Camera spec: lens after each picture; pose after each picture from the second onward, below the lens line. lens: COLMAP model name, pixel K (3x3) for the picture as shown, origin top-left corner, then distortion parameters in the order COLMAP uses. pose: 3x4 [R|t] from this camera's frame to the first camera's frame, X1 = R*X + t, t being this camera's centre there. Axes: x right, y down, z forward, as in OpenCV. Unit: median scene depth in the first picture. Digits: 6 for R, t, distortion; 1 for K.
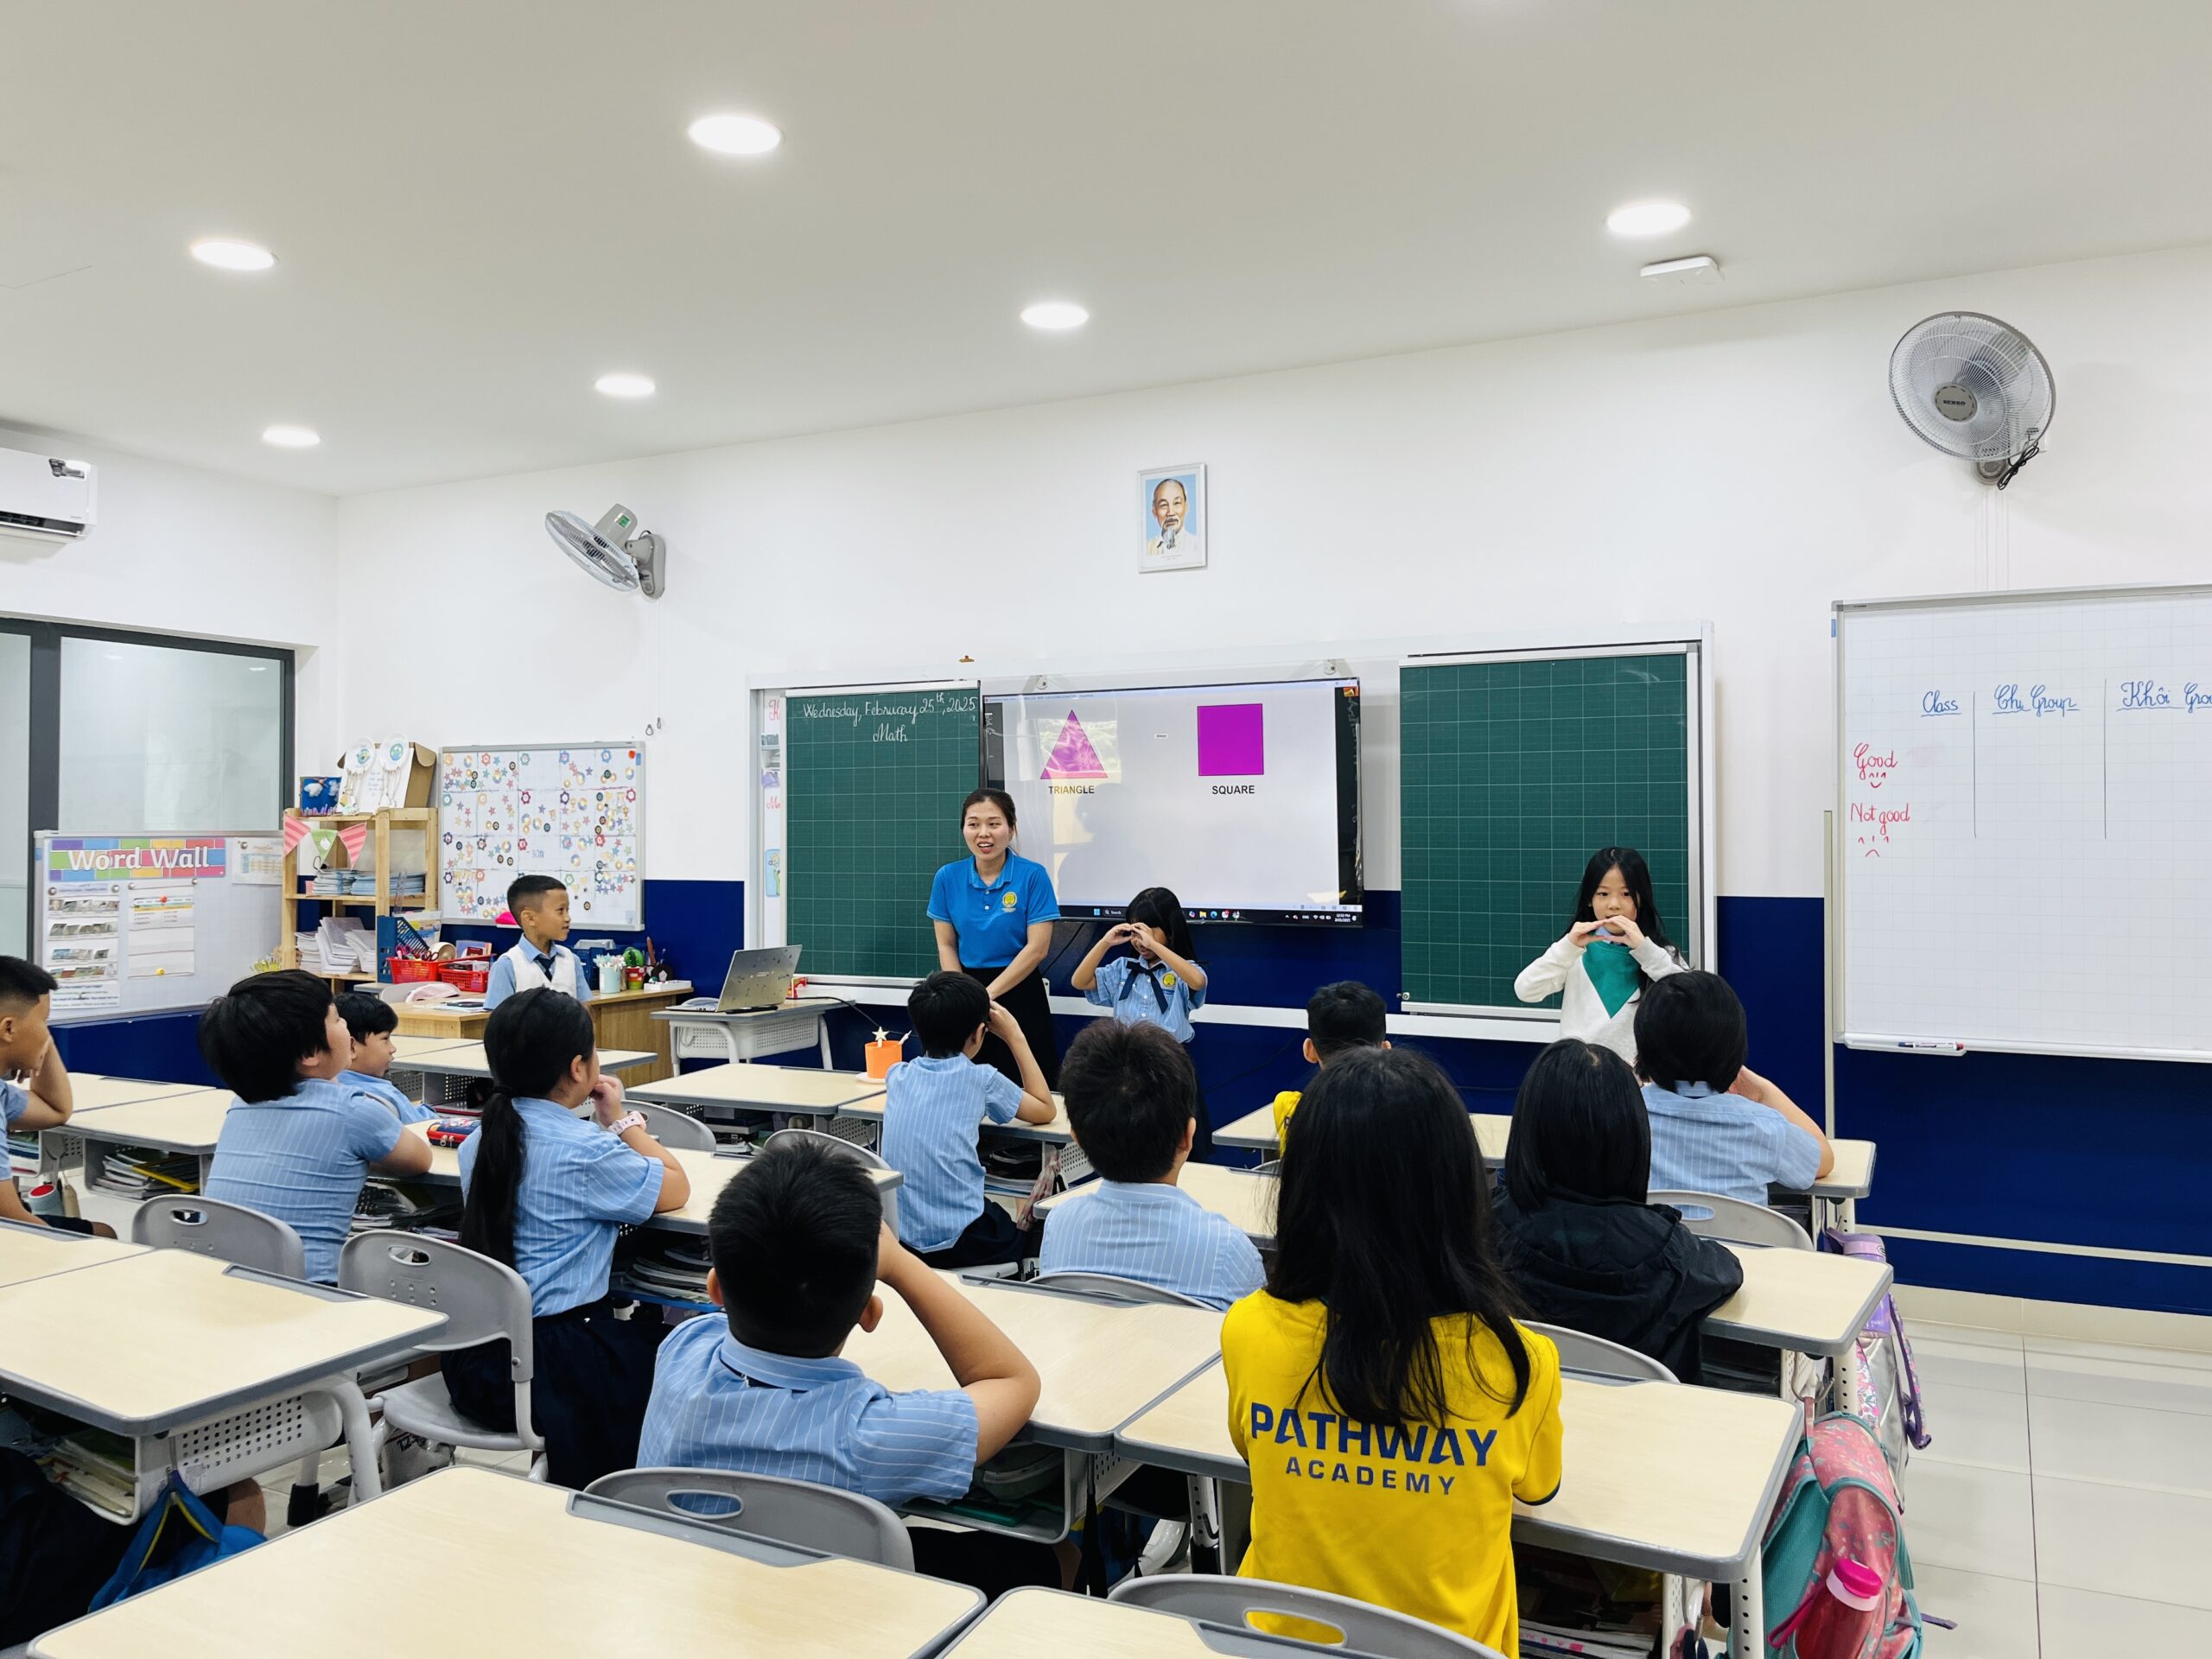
lens RADIAL K [[1695.1, 0, 1105.5], [0, 1695.1, 829.8], [0, 0, 1]] dist [-0.008472, -0.010548]
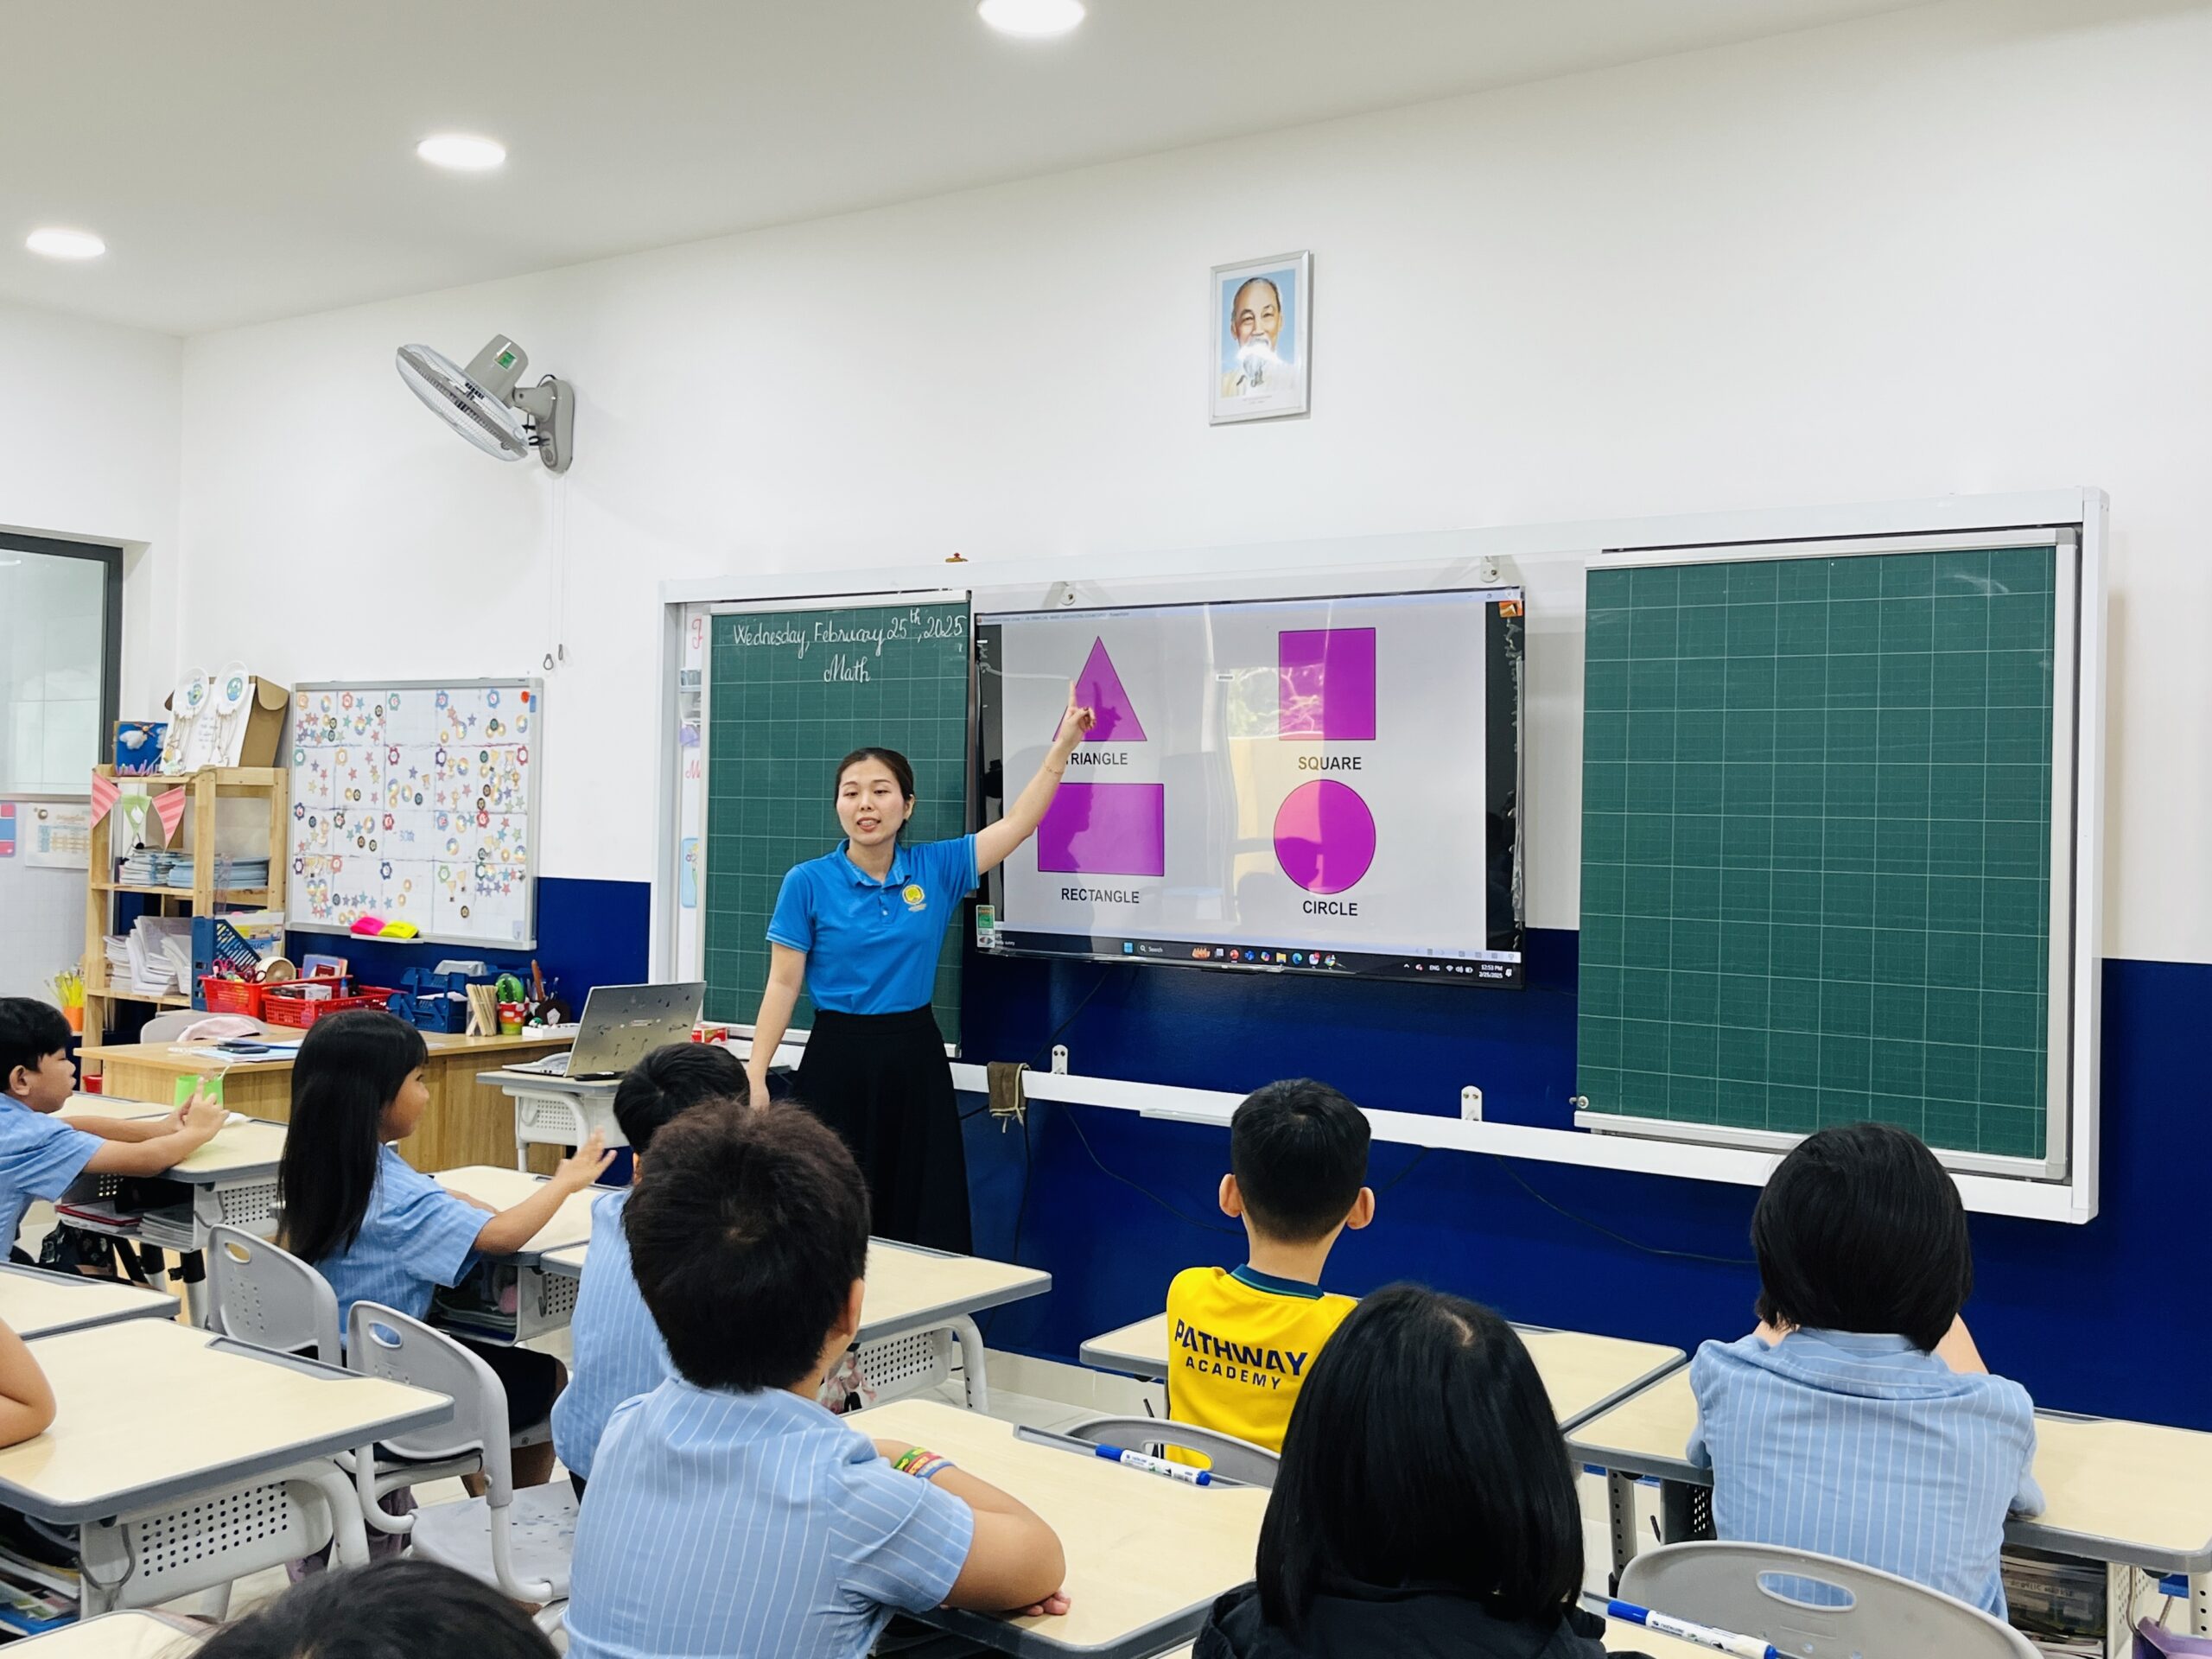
lens RADIAL K [[2228.3, 0, 1106.7], [0, 2228.3, 827.4], [0, 0, 1]] dist [-0.012995, 0.000000]
pose [[0.987653, 0.024837, -0.154676, 0.107758], [-0.024200, 0.999689, 0.006000, -0.002181], [0.154777, -0.002183, 0.987947, 0.143209]]
